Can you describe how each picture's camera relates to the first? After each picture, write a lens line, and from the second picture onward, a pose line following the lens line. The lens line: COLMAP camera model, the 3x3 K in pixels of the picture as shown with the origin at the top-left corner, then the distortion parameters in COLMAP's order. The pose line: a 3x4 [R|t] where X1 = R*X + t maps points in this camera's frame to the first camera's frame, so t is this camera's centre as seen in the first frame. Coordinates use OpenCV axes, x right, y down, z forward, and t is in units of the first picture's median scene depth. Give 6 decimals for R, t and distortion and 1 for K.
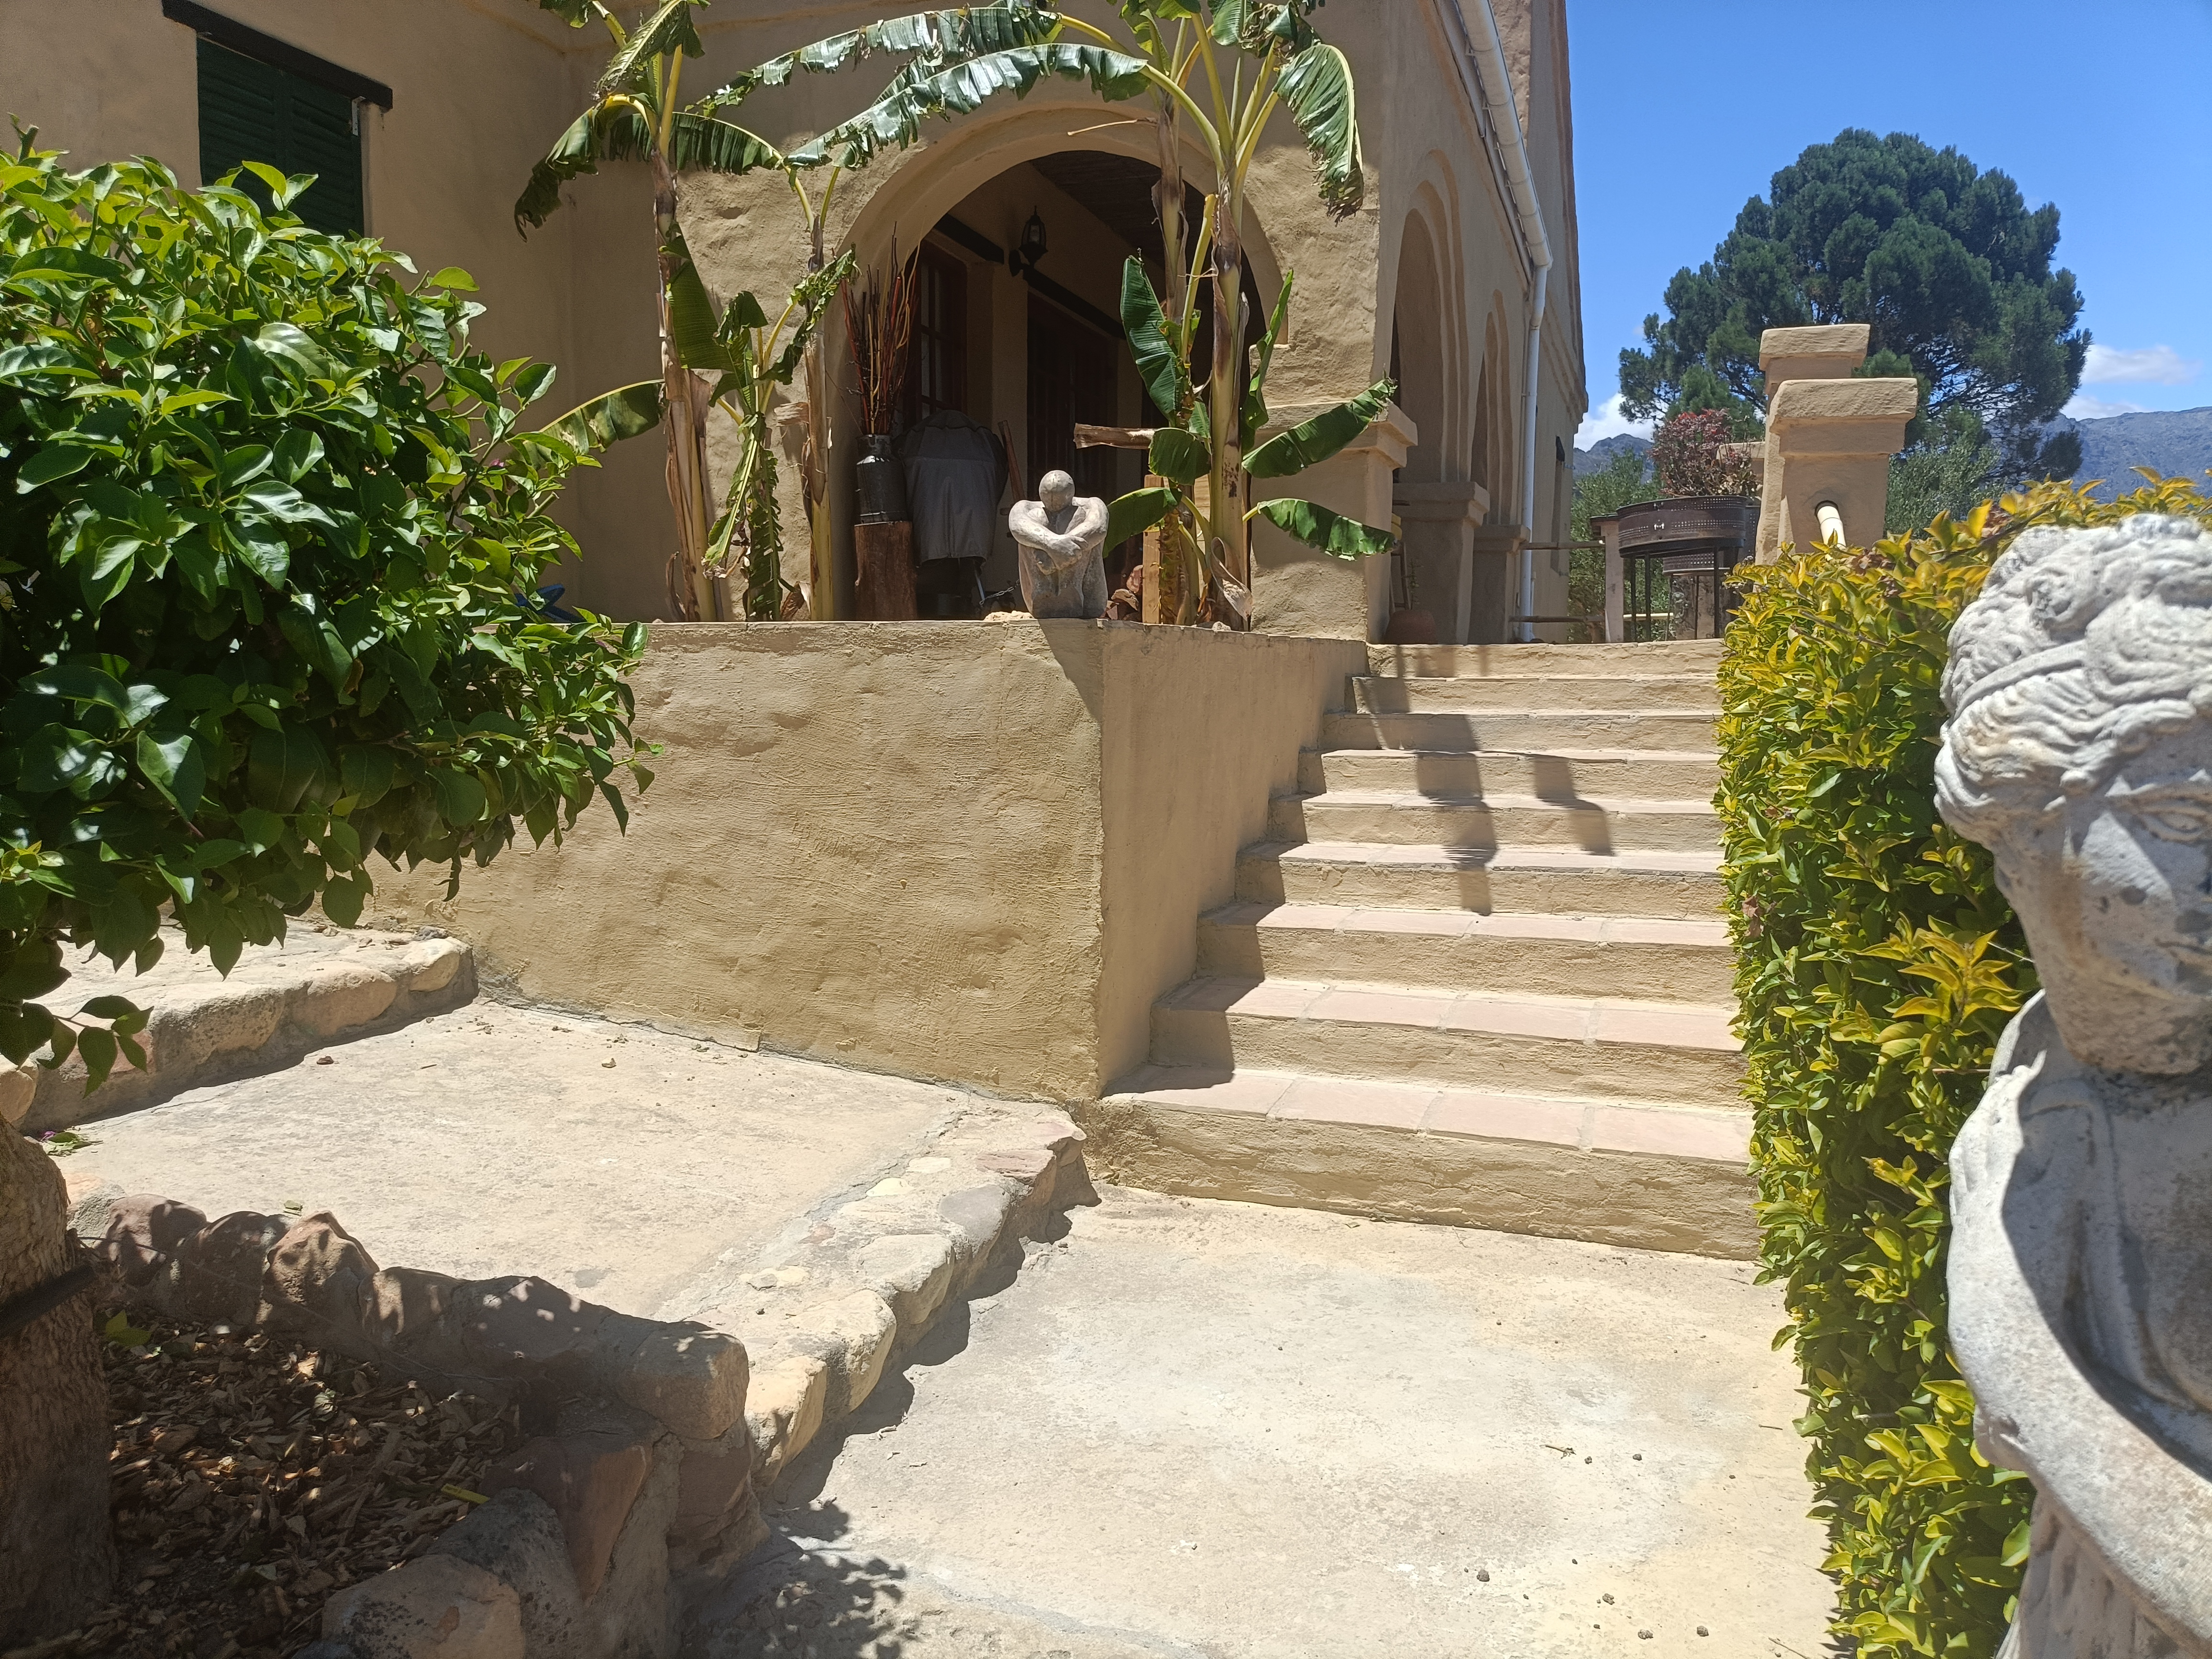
lens RADIAL K [[1662.5, 0, 1106.0], [0, 1662.5, 829.5], [0, 0, 1]] dist [0.019958, 0.003542]
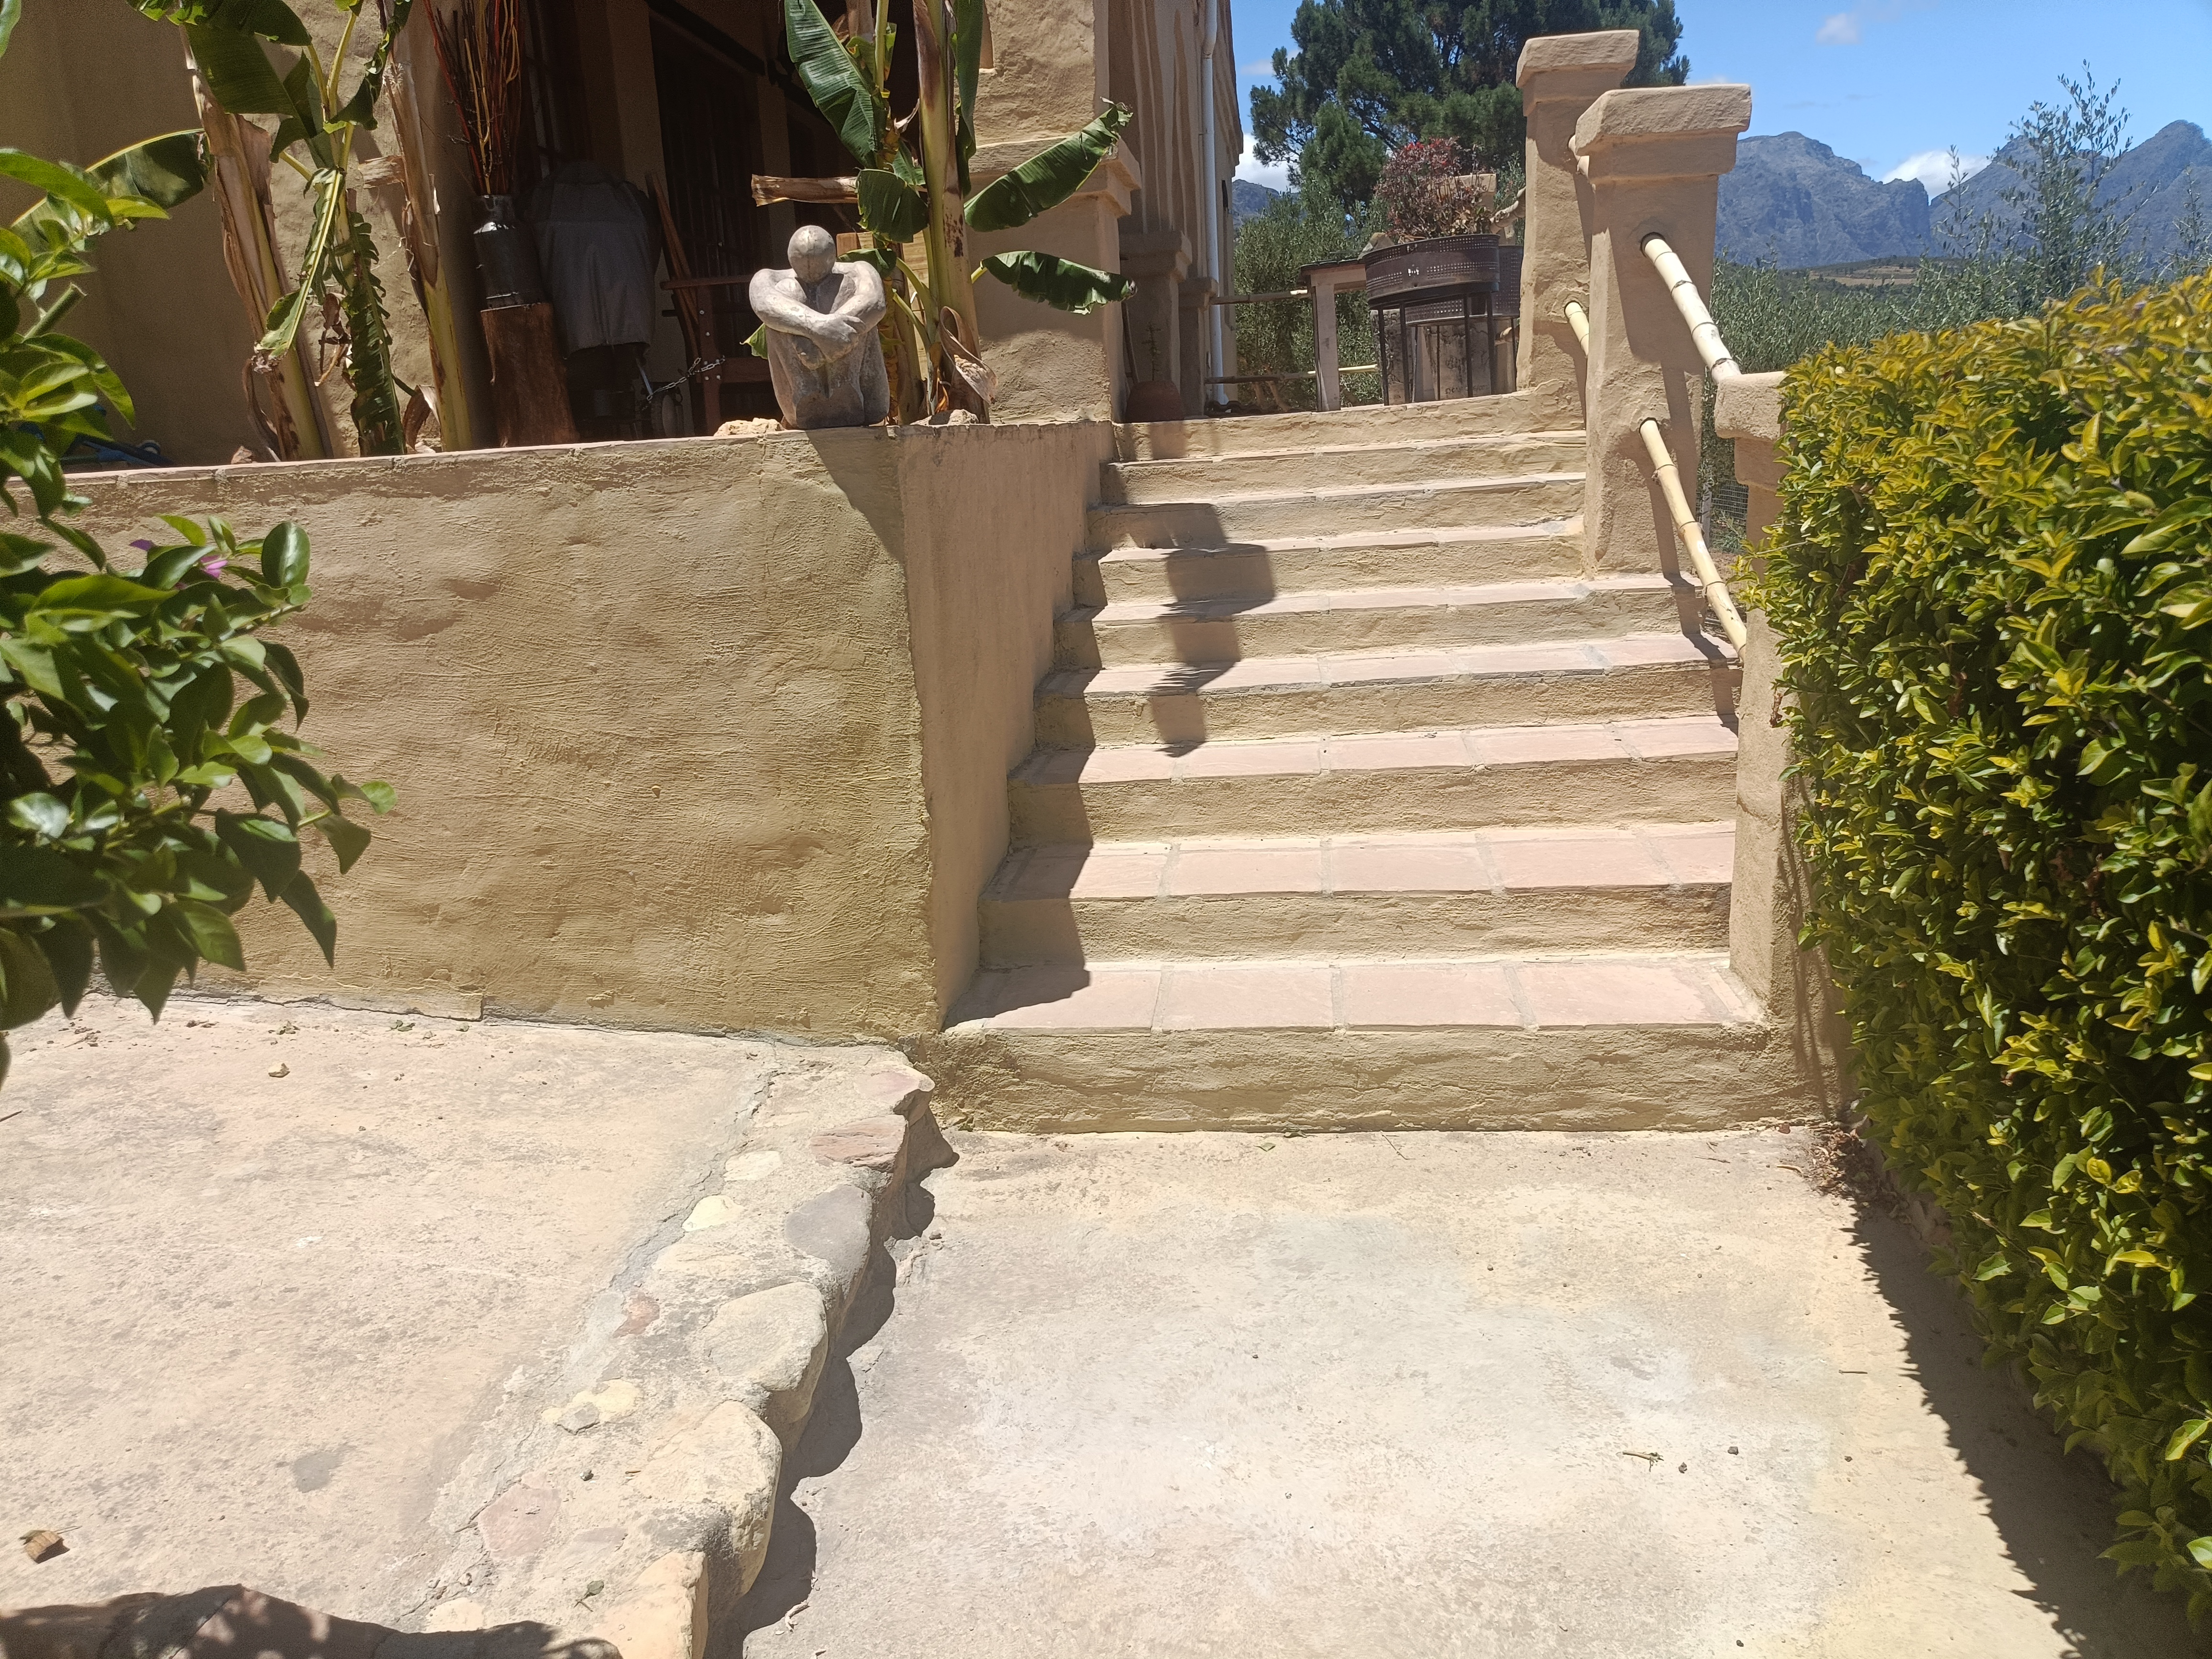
lens RADIAL K [[1656.7, 0, 1111.3], [0, 1656.7, 815.3], [0, 0, 1]] dist [0.025310, -0.014320]
pose [[0.974587, -0.106933, 0.196837, -0.070707], [0.081331, 0.987657, 0.133863, -0.042709], [-0.208721, -0.114452, 0.971255, 0.214241]]
